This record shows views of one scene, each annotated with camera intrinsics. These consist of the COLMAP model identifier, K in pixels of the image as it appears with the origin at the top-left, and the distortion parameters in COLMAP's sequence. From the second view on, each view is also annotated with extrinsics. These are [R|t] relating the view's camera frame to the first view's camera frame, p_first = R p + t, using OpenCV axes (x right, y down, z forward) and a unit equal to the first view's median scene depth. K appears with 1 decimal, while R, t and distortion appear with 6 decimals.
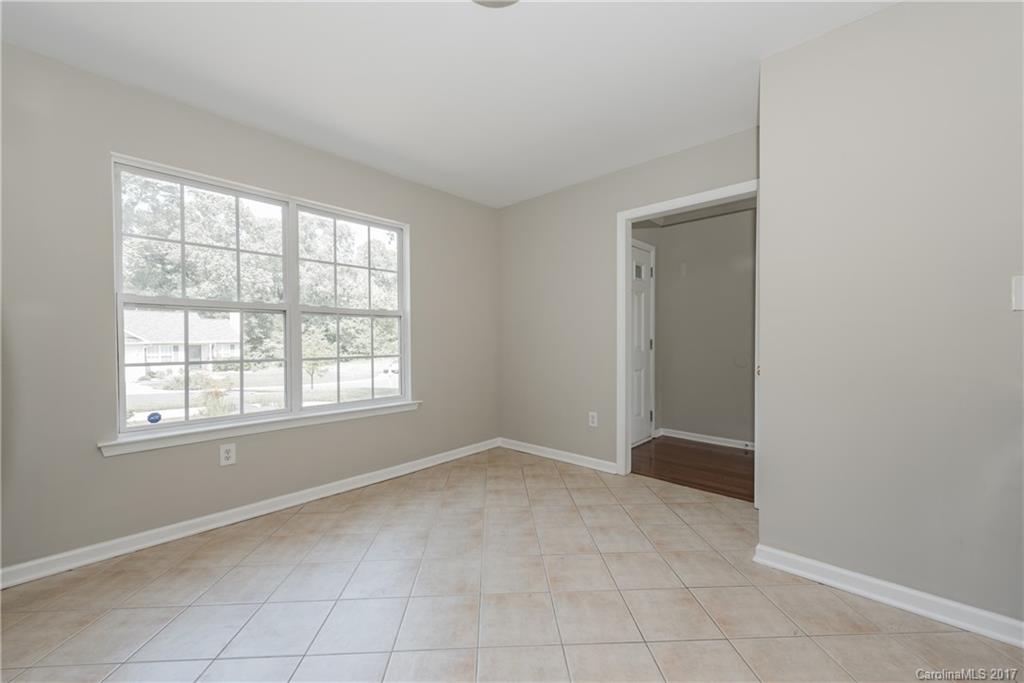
lens RADIAL K [[401.7, 0, 508.7], [0, 401.7, 341.4], [0, 0, 1]] dist [0.002778, 0.000063]
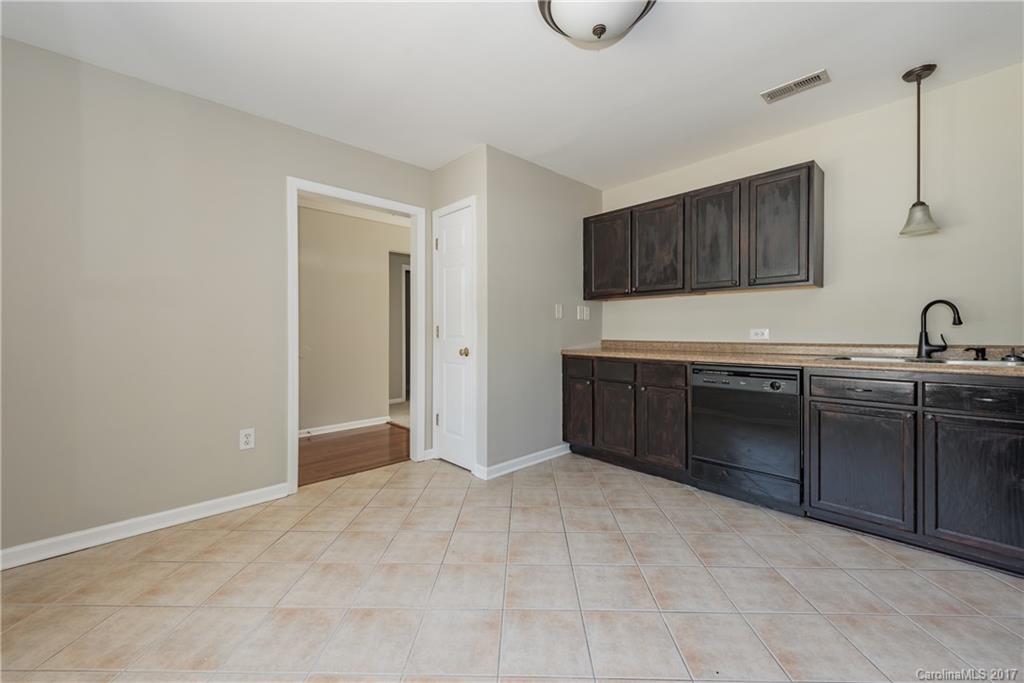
lens RADIAL K [[403.9, 0, 511.2], [0, 403.9, 333.2], [0, 0, 1]] dist [-0.000028, -0.000190]
pose [[0.063583, 0.000439, 0.997976, -0.638925], [0.009108, 0.999958, -0.001021, 0.007148], [-0.997935, 0.009154, 0.063576, 0.603416]]
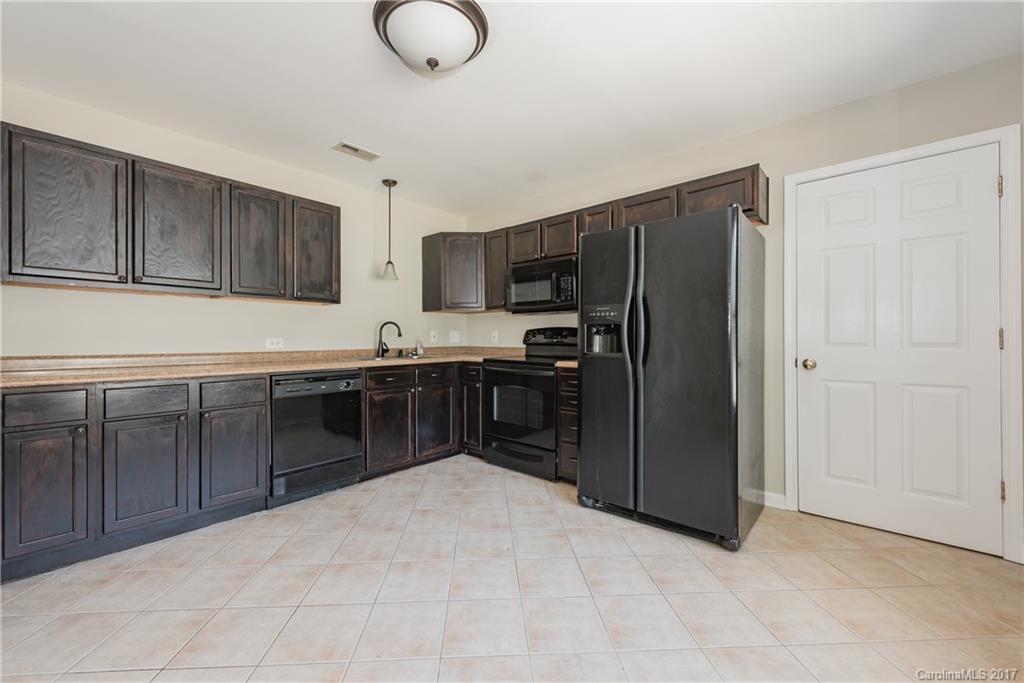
lens RADIAL K [[401.7, 0, 508.7], [0, 401.7, 341.4], [0, 0, 1]] dist [0.002778, 0.000063]
pose [[-0.999584, 0.006633, -0.028067, -0.122955], [0.006303, 0.999910, 0.011824, -0.000218], [0.028143, 0.011642, -0.999536, 1.171095]]
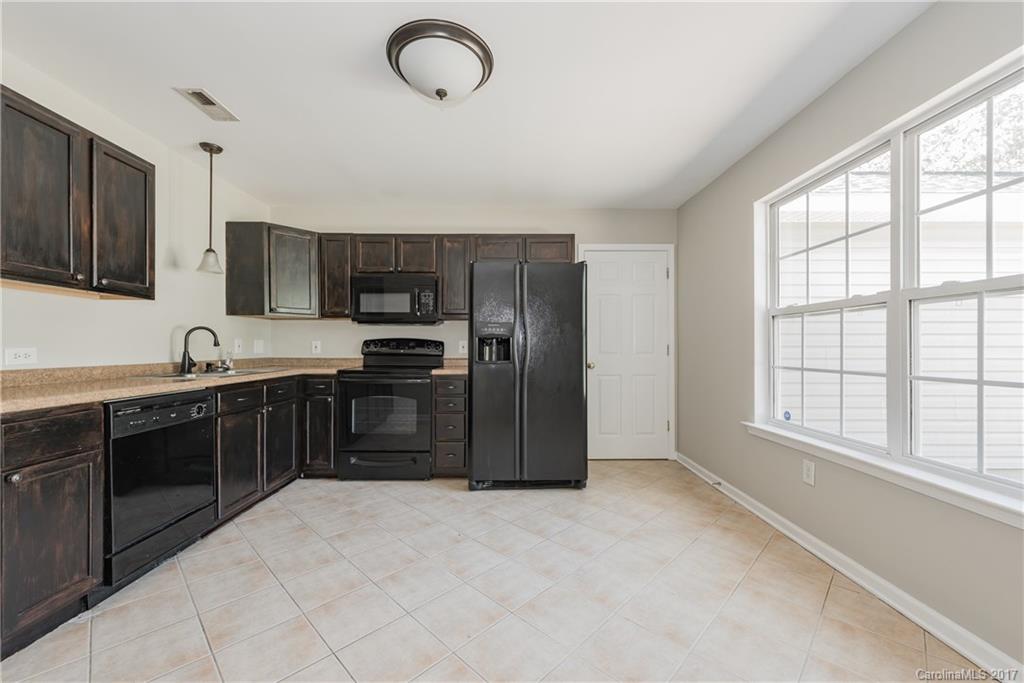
lens RADIAL K [[392.1, 0, 511.4], [0, 392.1, 351.3], [0, 0, 1]] dist [-0.000738, -0.000276]
pose [[-0.721452, 0.009061, -0.692405, 0.373502], [-0.000830, 0.999902, 0.013949, -0.004274], [0.692463, 0.010638, -0.721374, 1.093033]]
